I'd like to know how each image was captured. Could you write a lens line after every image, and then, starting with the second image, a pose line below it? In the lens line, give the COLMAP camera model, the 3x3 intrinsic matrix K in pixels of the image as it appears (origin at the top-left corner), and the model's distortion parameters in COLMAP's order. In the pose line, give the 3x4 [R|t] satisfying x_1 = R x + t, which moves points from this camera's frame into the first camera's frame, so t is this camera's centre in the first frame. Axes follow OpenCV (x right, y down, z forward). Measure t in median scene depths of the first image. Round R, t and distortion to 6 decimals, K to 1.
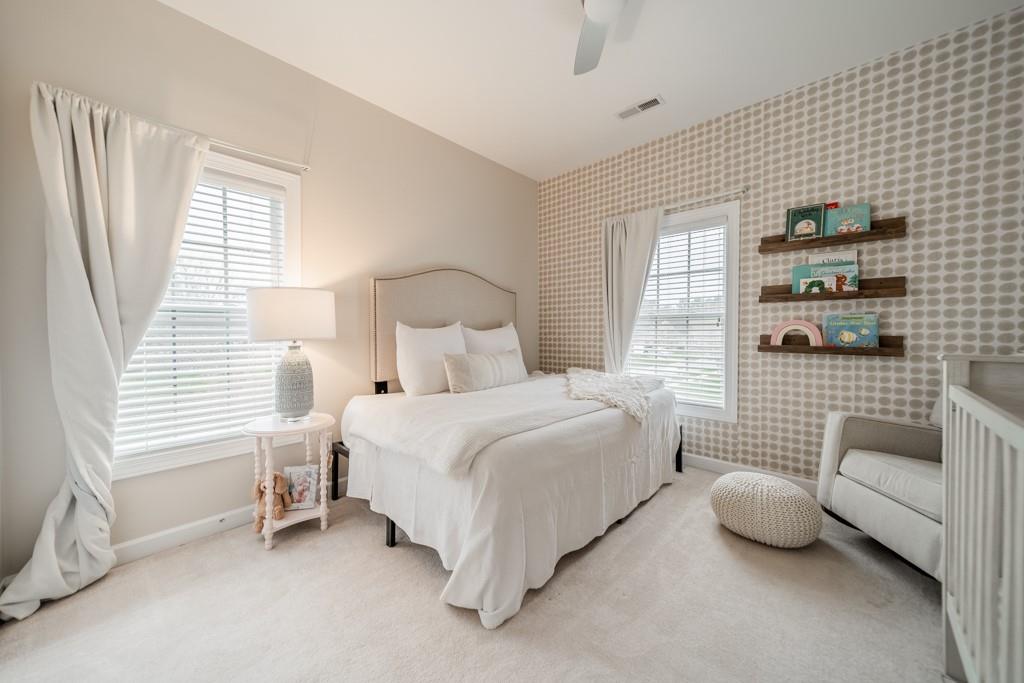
lens RADIAL K [[362.9, 0, 516.8], [0, 362.9, 337.9], [0, 0, 1]] dist [0.006000, 0.000264]
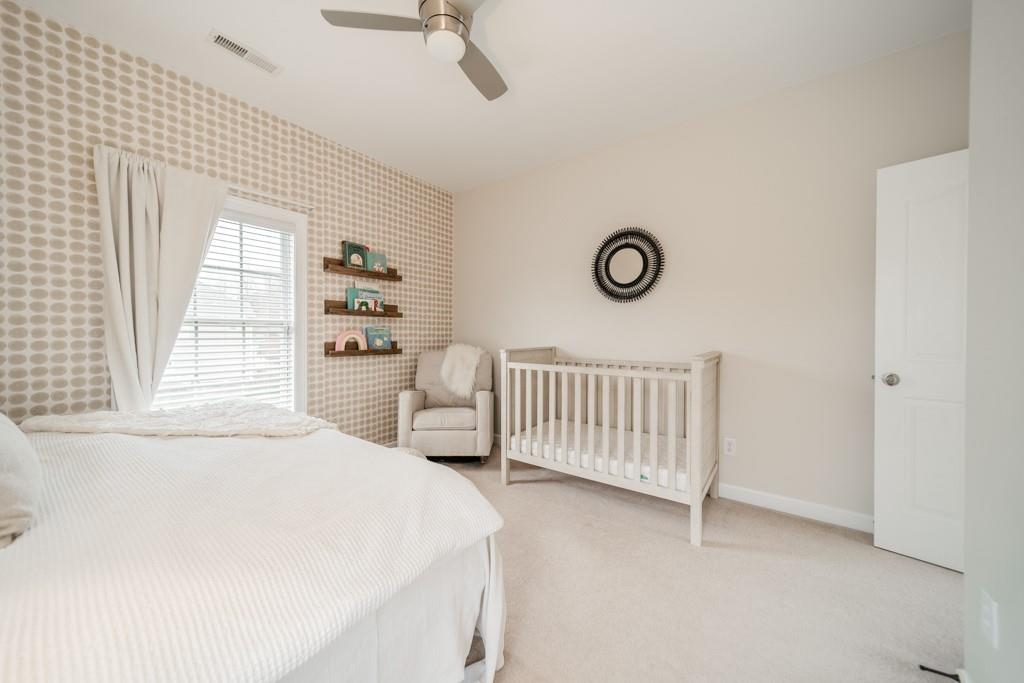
lens RADIAL K [[362.9, 0, 516.1], [0, 362.9, 340.5], [0, 0, 1]] dist [0.006000, 0.000264]
pose [[-0.120890, -0.014205, 0.992564, -0.569738], [0.018796, 0.999686, 0.016596, -0.023091], [-0.992488, 0.020663, -0.120585, 0.584816]]
